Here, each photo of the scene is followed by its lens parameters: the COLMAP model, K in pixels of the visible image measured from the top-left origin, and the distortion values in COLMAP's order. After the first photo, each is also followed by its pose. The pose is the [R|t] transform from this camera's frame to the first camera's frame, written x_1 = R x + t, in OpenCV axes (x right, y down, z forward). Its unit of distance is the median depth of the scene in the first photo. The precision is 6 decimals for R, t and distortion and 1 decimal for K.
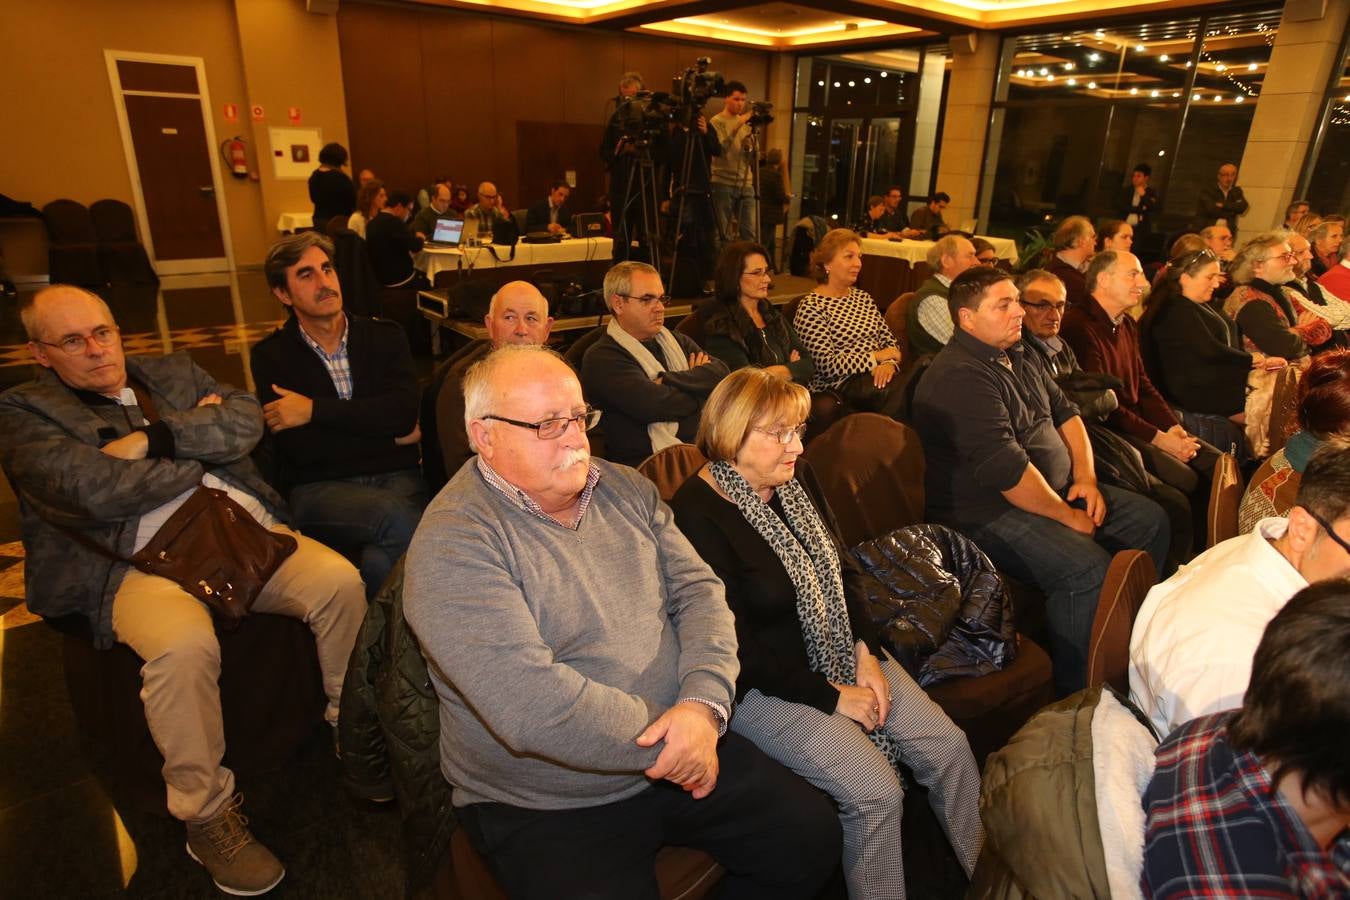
lens RADIAL K [[800.6, 0, 670.9], [0, 800.6, 457.9], [0, 0, 1]] dist [-0.061681, 0.049410]
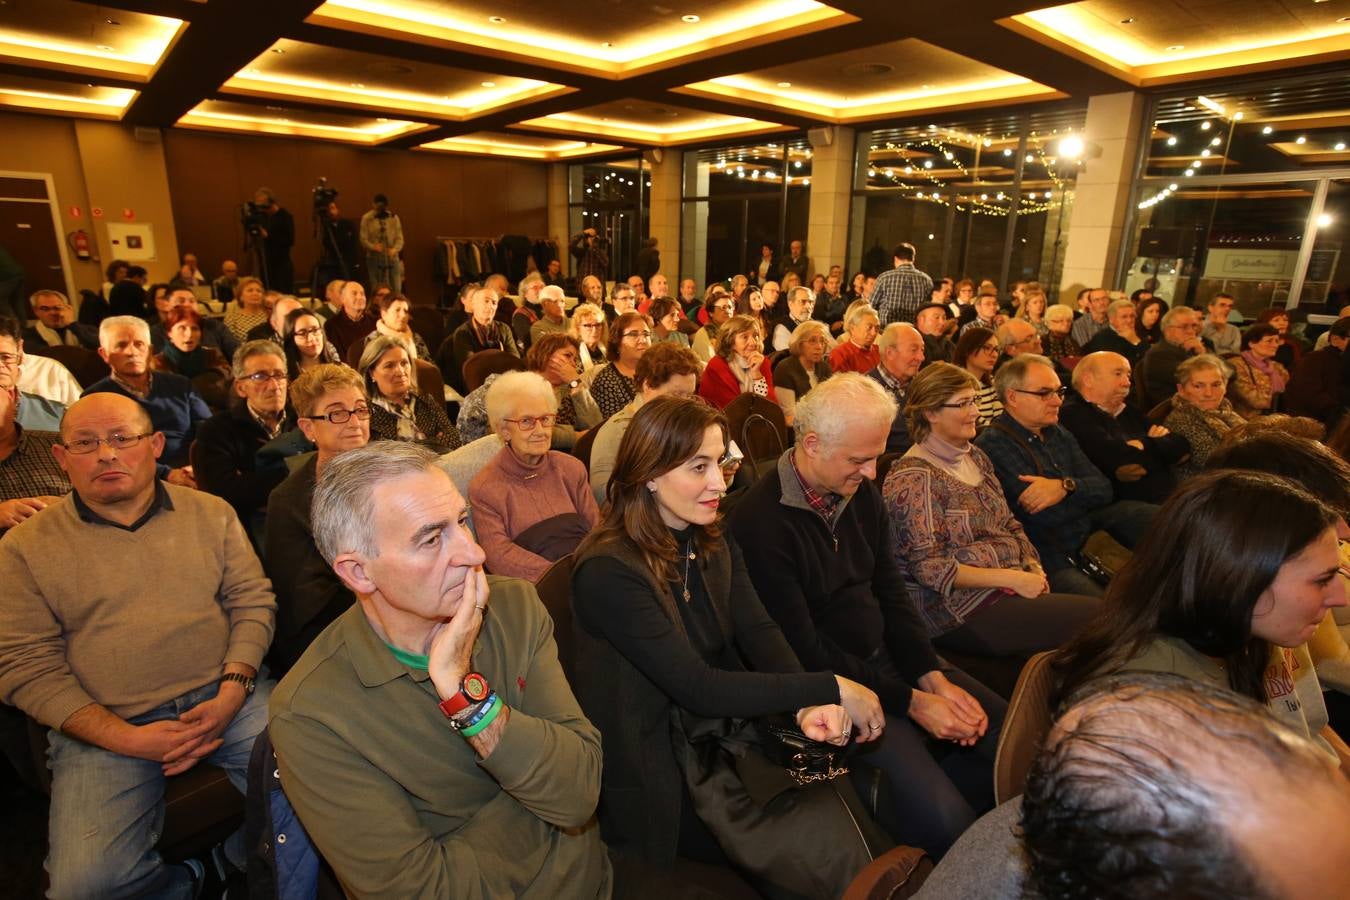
lens RADIAL K [[732.2, 0, 668.8], [0, 732.2, 456.9], [0, 0, 1]] dist [-0.063043, 0.037782]
pose [[0.998921, -0.018274, 0.042686, 0.392125], [0.021565, 0.996723, -0.077962, 0.095421], [-0.041121, 0.078798, 0.996042, -0.225834]]
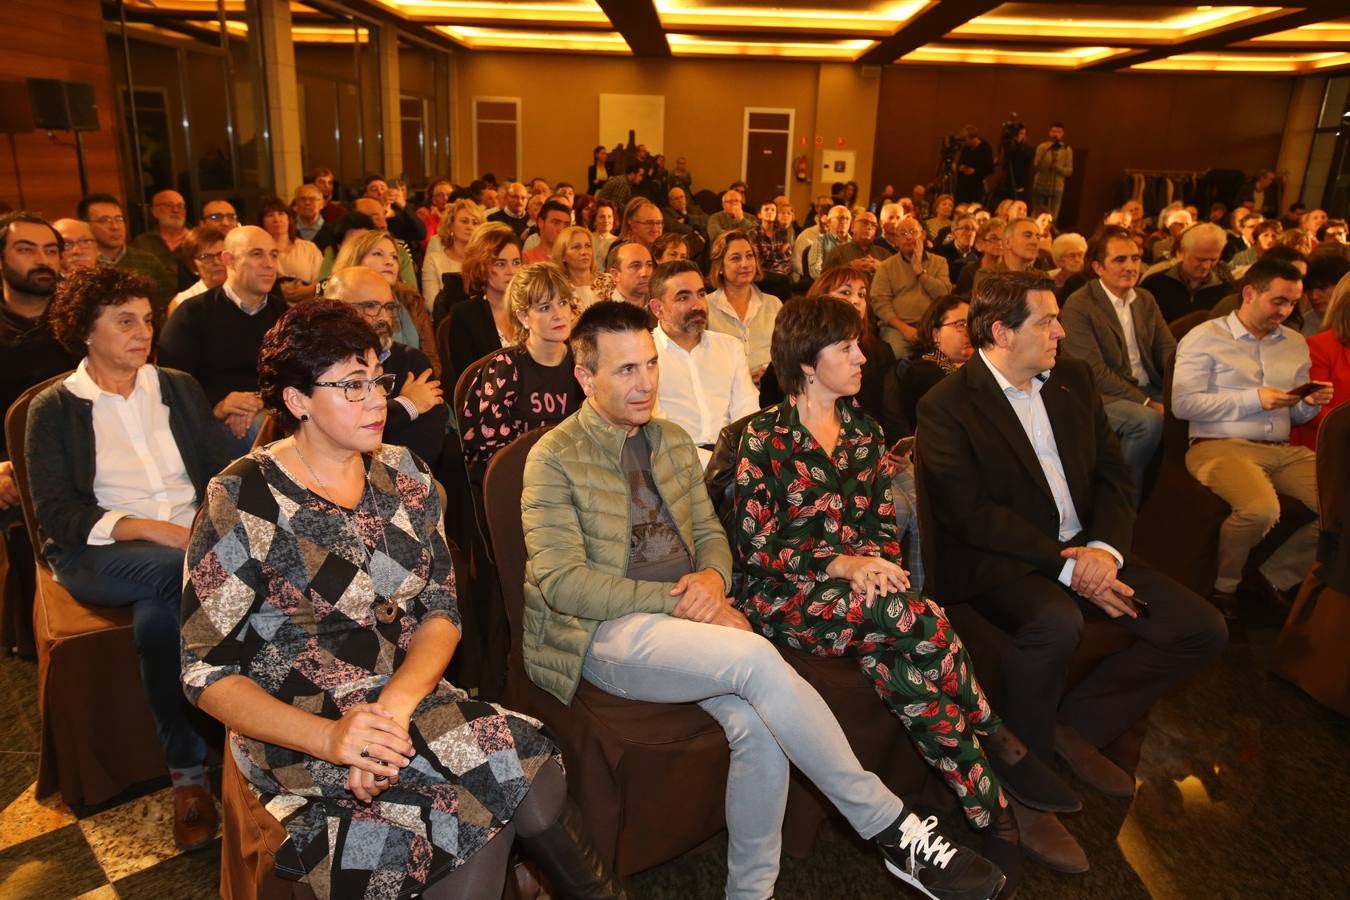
lens RADIAL K [[986.3, 0, 674.6], [0, 986.3, 454.9], [0, 0, 1]] dist [-0.040365, 0.072995]
pose [[0.769664, 0.185509, -0.610904, 0.558914], [-0.240645, 0.970577, -0.008454, 0.251553], [0.591361, 0.153517, 0.791659, -0.617117]]
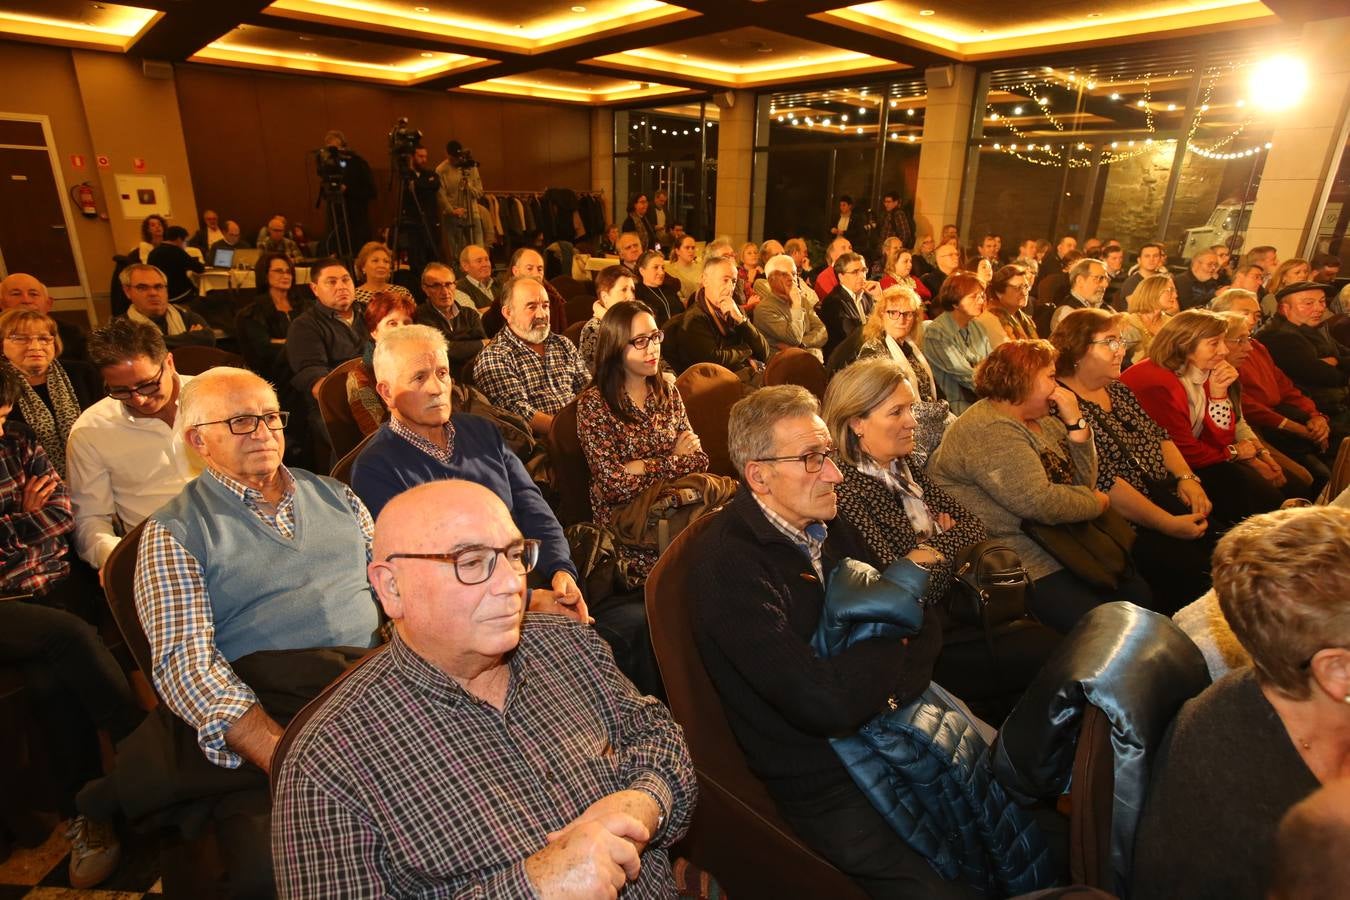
lens RADIAL K [[732.2, 0, 668.8], [0, 732.2, 456.9], [0, 0, 1]] dist [-0.063043, 0.037782]
pose [[0.997296, -0.031044, 0.066615, 0.228943], [0.032349, 0.999303, -0.018606, 0.046793], [-0.065991, 0.020711, 0.997605, -0.106325]]
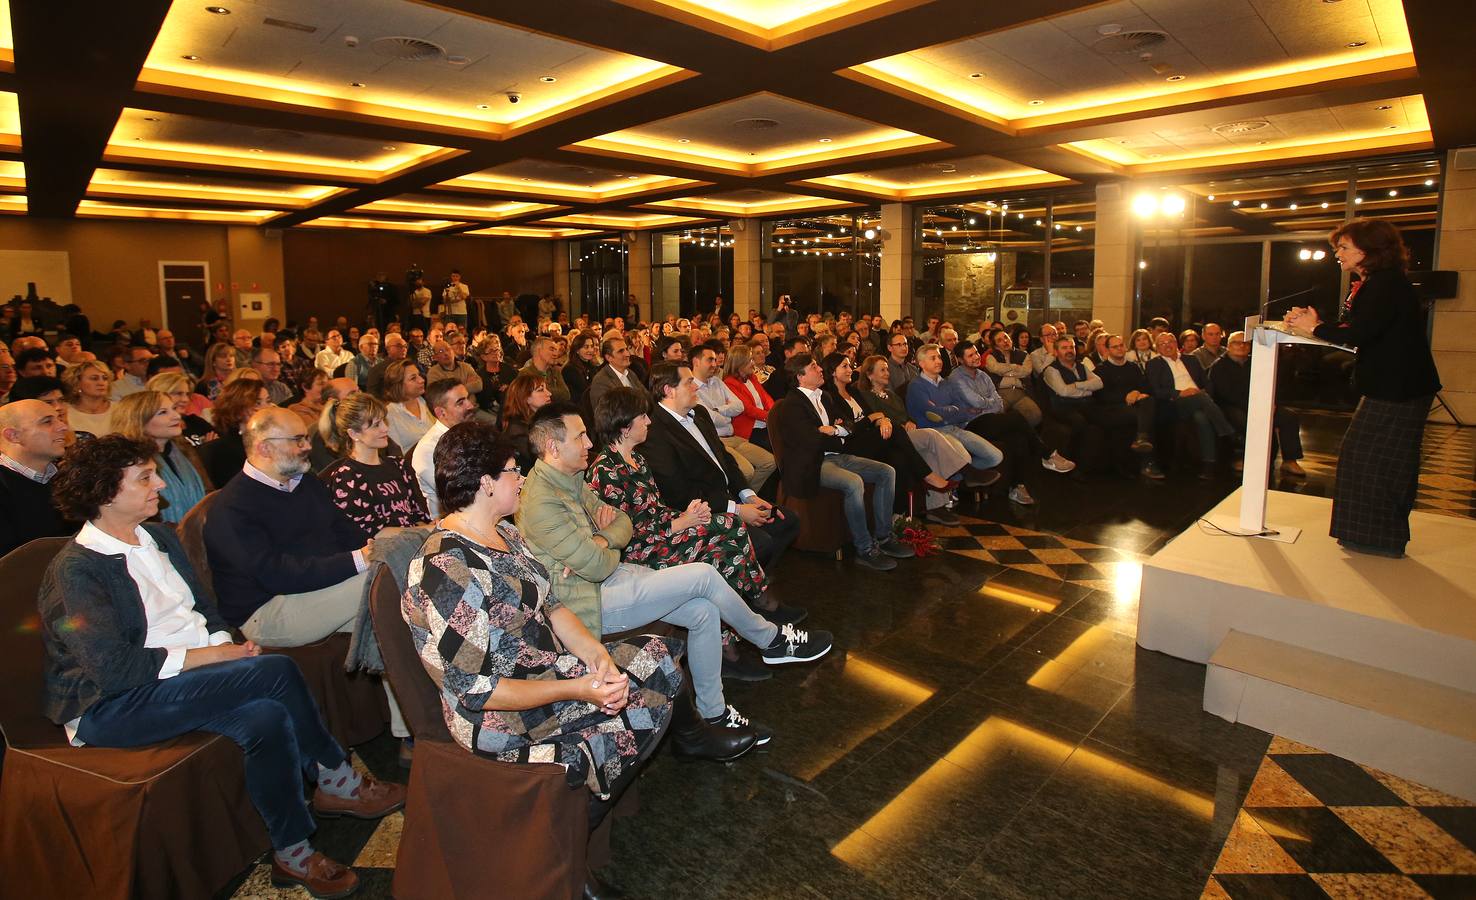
lens RADIAL K [[738.0, 0, 724.5], [0, 738.0, 369.5], [0, 0, 1]] dist [-0.080709, 0.010699]
pose [[0.992421, -0.043282, 0.115012, 0.443866], [0.071712, 0.964009, -0.256015, 0.280939], [-0.099791, 0.262322, 0.959807, -0.719082]]
